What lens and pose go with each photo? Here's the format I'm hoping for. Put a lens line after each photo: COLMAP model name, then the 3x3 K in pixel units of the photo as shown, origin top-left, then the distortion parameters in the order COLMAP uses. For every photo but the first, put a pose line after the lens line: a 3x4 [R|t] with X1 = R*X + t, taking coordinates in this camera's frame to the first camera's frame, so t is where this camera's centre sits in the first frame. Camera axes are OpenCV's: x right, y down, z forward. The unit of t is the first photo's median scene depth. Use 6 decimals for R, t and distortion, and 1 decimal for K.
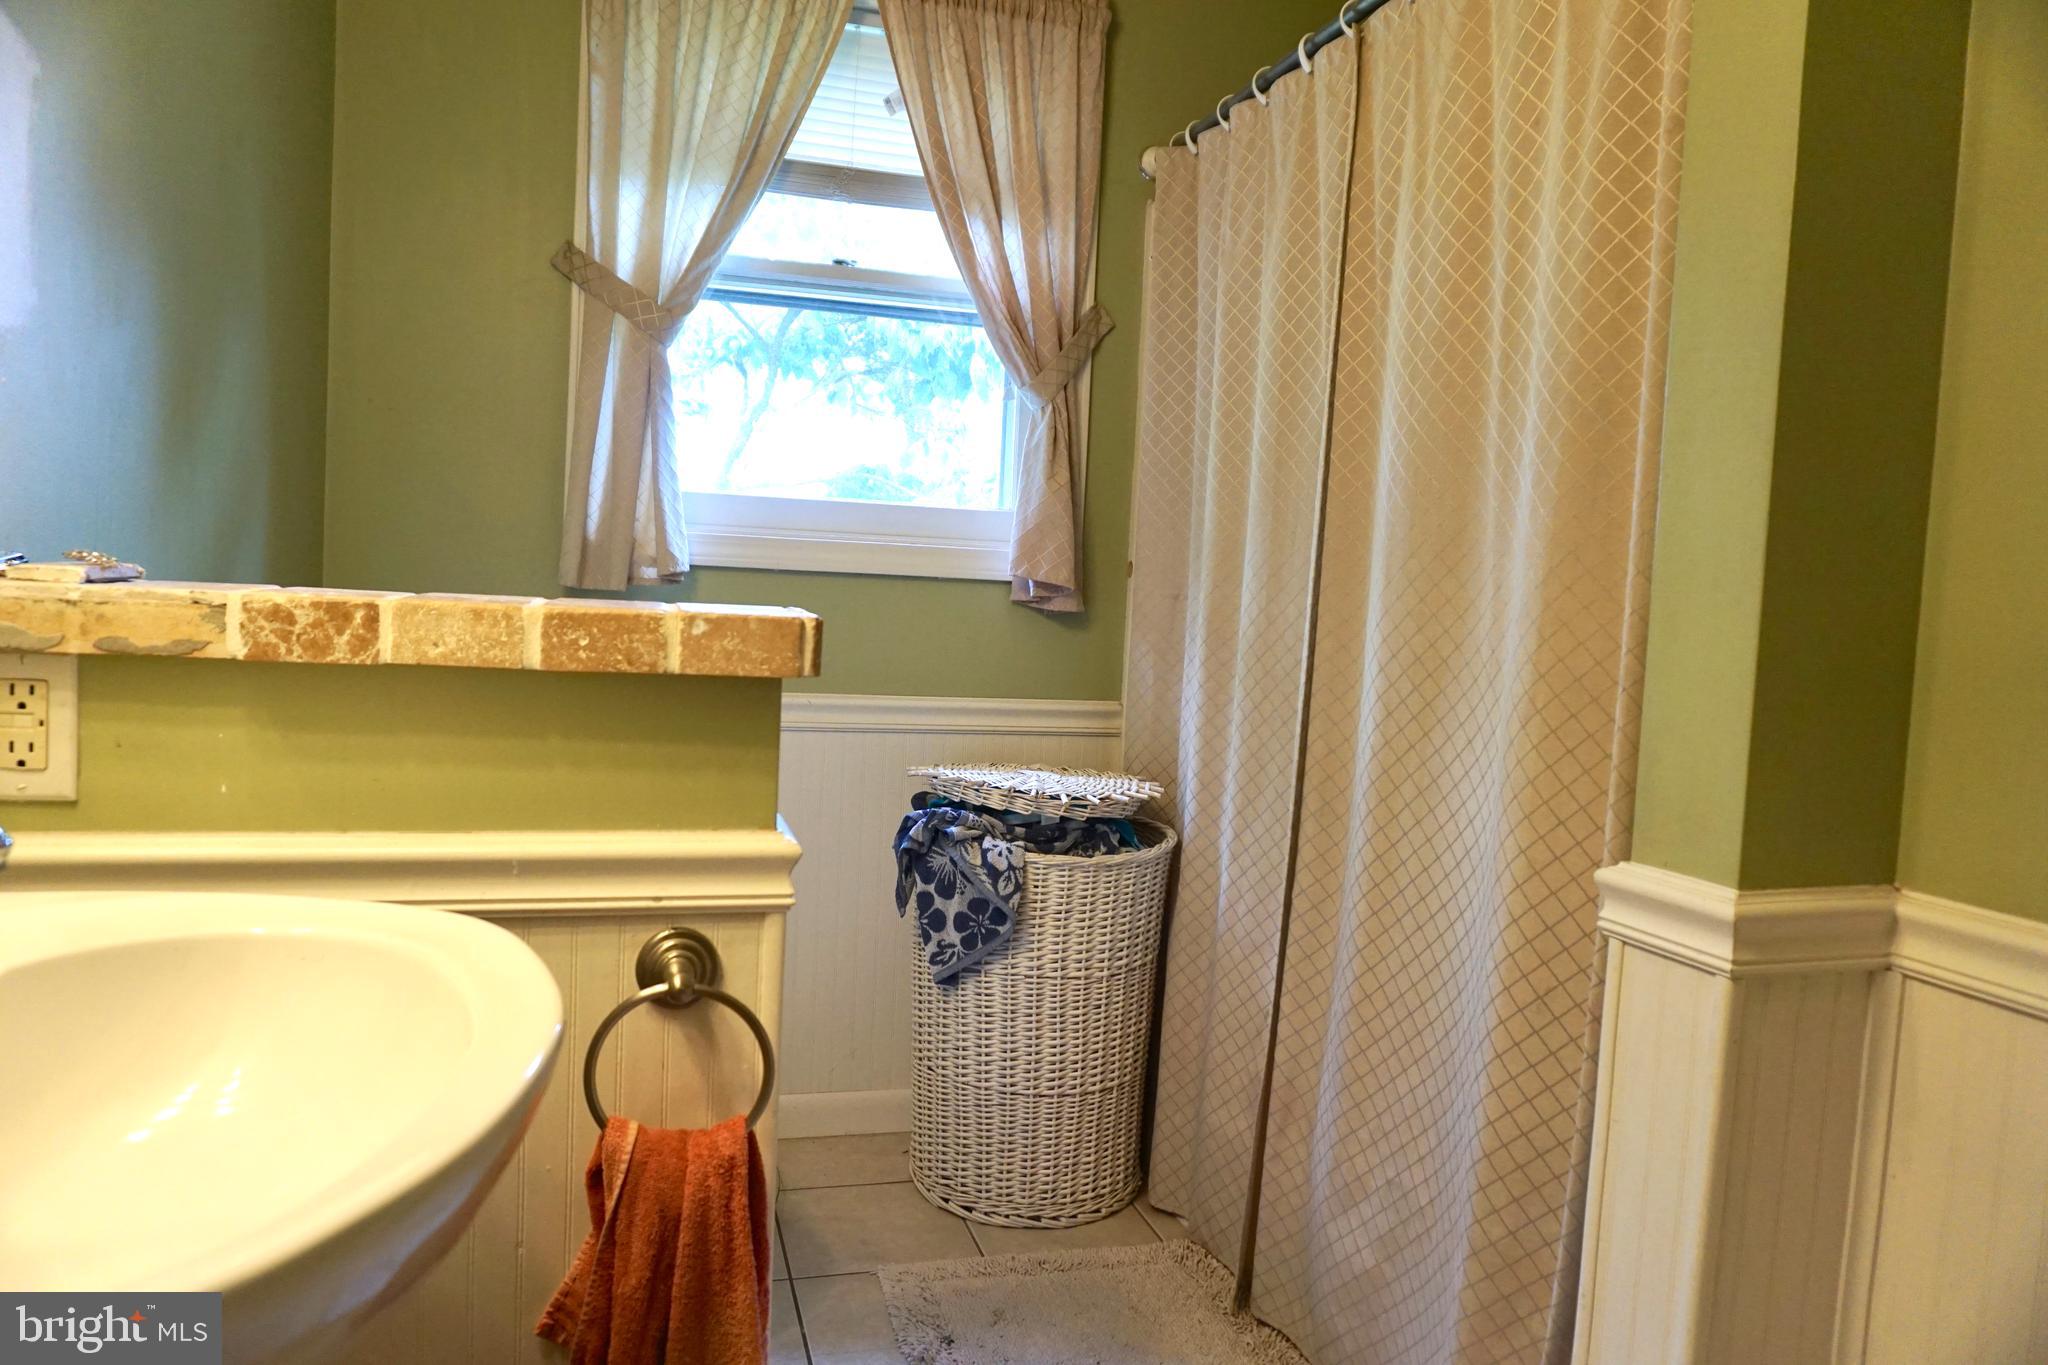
lens RADIAL K [[1383.2, 0, 1032.2], [0, 1383.2, 691.8], [0, 0, 1]] dist [-0.052855, 0.034363]
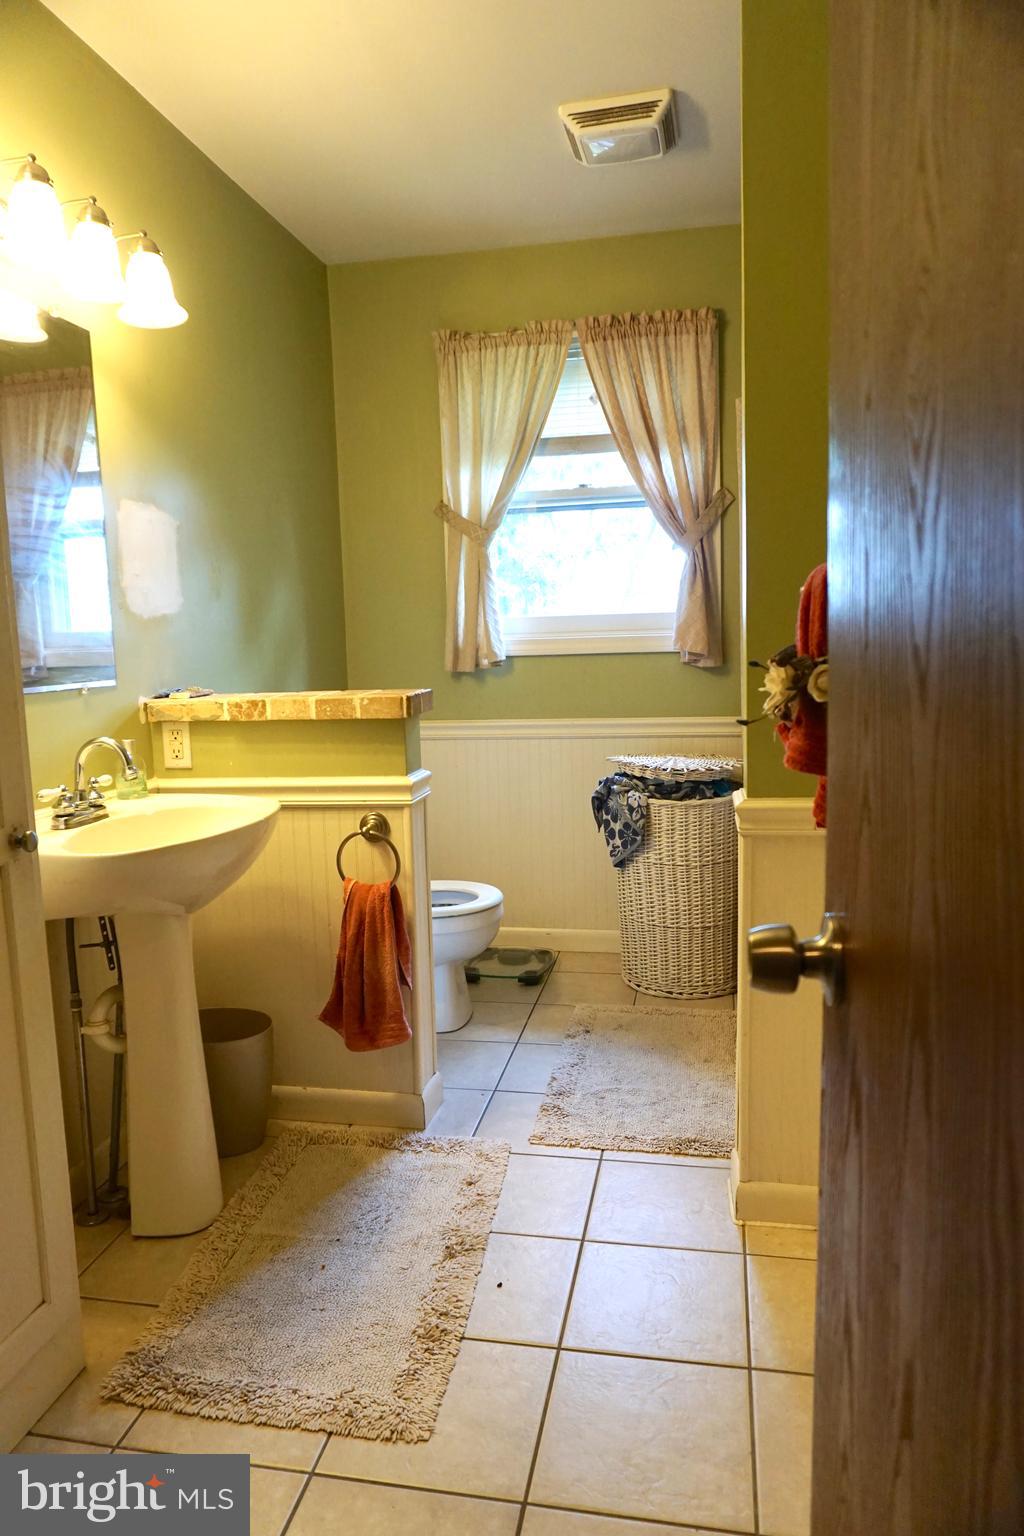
lens RADIAL K [[1037.4, 0, 505.3], [0, 1037.4, 772.8], [0, 0, 1]] dist [-0.052855, 0.034363]
pose [[0.885794, -0.015425, -0.463821, 0.473817], [0.042264, 0.997976, 0.047524, 0.004109], [0.462149, -0.061700, 0.884653, -0.350841]]
